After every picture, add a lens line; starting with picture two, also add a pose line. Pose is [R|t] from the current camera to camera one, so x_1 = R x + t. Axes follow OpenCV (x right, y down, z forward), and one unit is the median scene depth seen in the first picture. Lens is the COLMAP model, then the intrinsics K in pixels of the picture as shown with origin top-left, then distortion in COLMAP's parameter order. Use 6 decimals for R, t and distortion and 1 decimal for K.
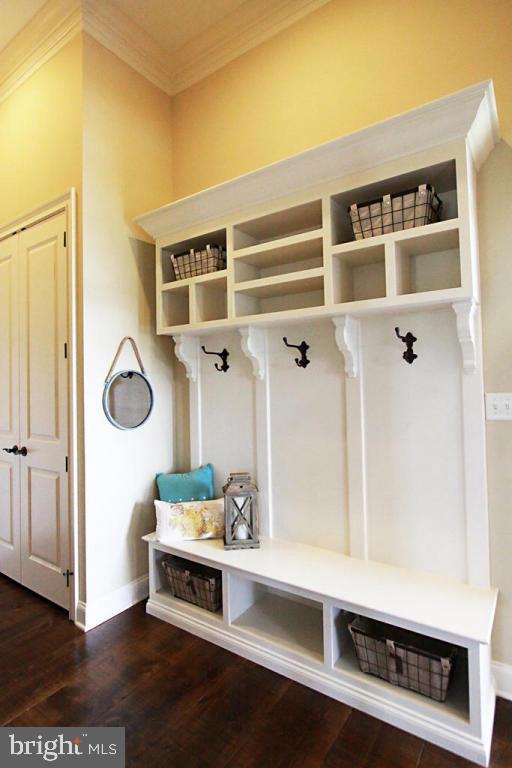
lens RADIAL K [[407.5, 0, 256.0], [0, 407.5, 384.0], [0, 0, 1]] dist [0.005339, 0.000655]
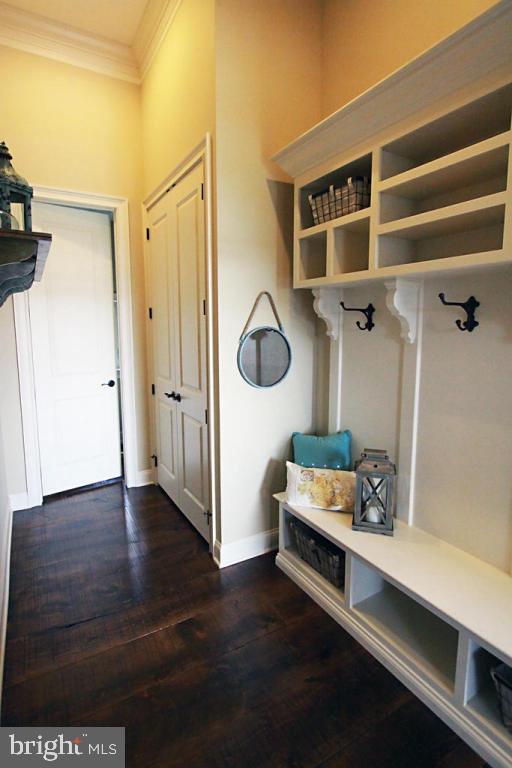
lens RADIAL K [[393.7, 0, 253.9], [0, 393.7, 378.5], [0, 0, 1]] dist [-0.004982, -0.000828]
pose [[0.904995, 0.078331, -0.418148, 0.063638], [-0.018800, 0.989306, 0.144636, -0.049405], [0.425006, -0.123034, 0.896790, 0.149946]]
